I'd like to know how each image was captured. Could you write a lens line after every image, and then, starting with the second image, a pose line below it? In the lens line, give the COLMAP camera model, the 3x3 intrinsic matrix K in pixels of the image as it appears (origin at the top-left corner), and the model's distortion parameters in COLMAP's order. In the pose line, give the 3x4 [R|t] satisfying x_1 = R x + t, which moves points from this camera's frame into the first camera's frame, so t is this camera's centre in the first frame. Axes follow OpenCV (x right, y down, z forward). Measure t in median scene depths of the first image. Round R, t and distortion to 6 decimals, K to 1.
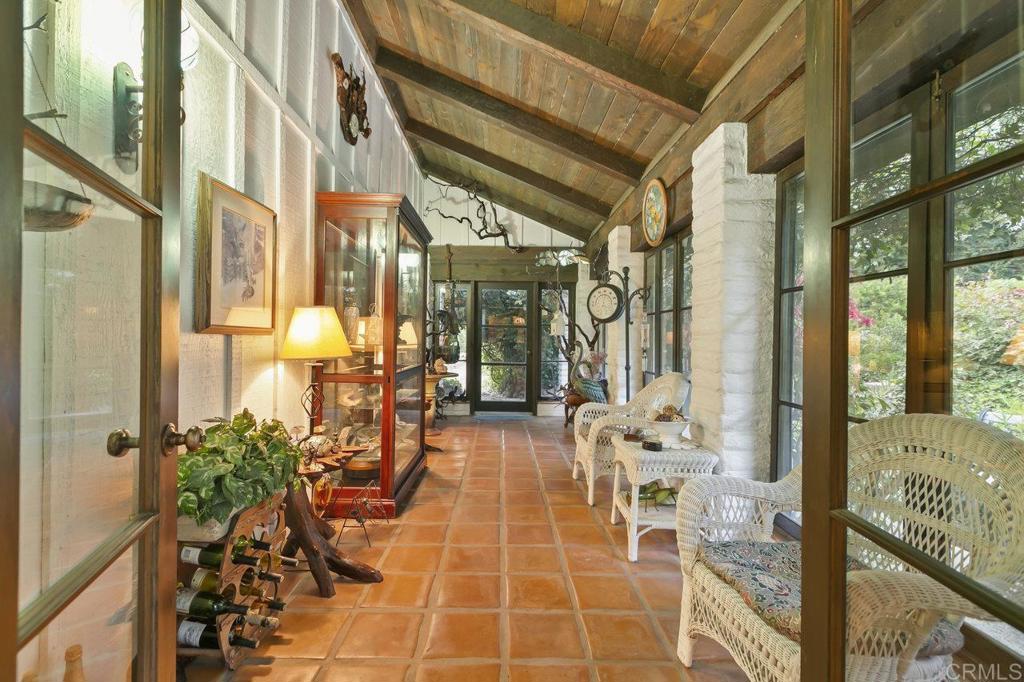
lens RADIAL K [[462.2, 0, 510.3], [0, 462.2, 337.0], [0, 0, 1]] dist [-0.000250, -0.000059]
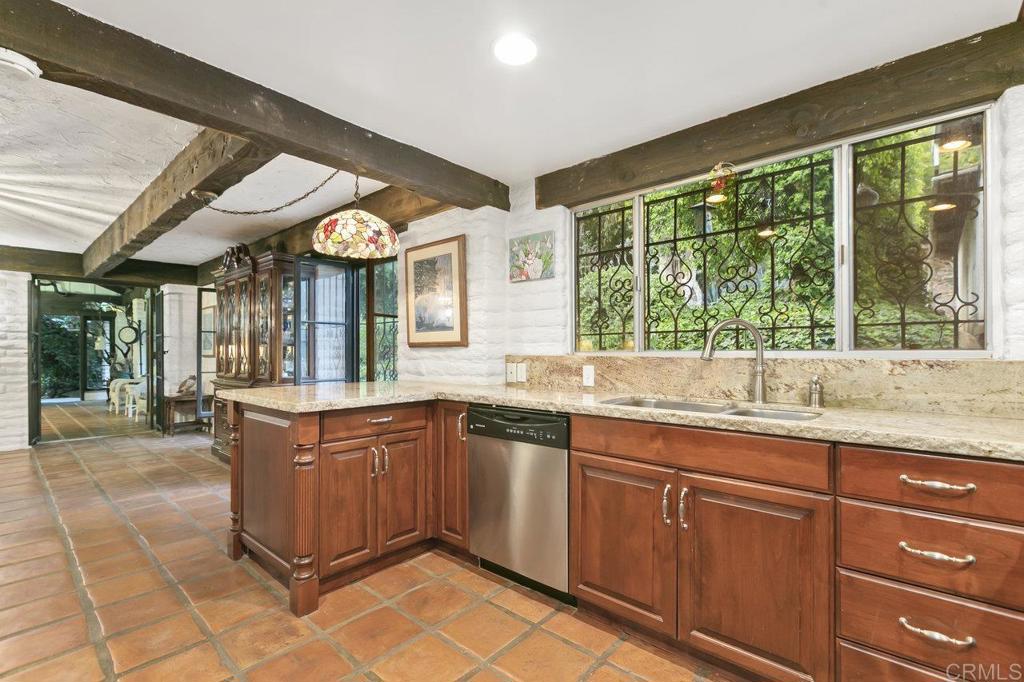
lens RADIAL K [[462.2, 0, 506.7], [0, 462.2, 352.8], [0, 0, 1]] dist [-0.000250, -0.000059]
pose [[0.680198, -0.011361, 0.732940, -0.121208], [0.009067, 0.999934, 0.007085, 0.007715], [-0.732972, 0.001826, 0.680256, -1.182191]]
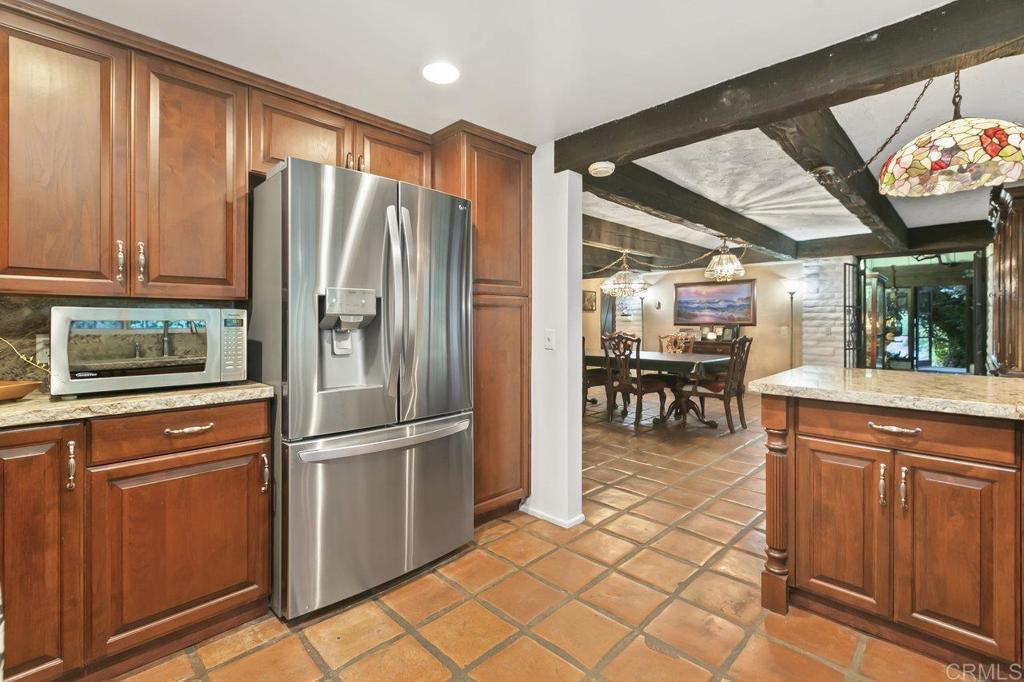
lens RADIAL K [[462.2, 0, 515.2], [0, 462.2, 317.6], [0, 0, 1]] dist [-0.000250, -0.000059]
pose [[0.698091, -0.011016, -0.715925, 0.110657], [0.003218, 0.999920, -0.012248, 0.003584], [0.716002, 0.006246, 0.698070, -1.190856]]
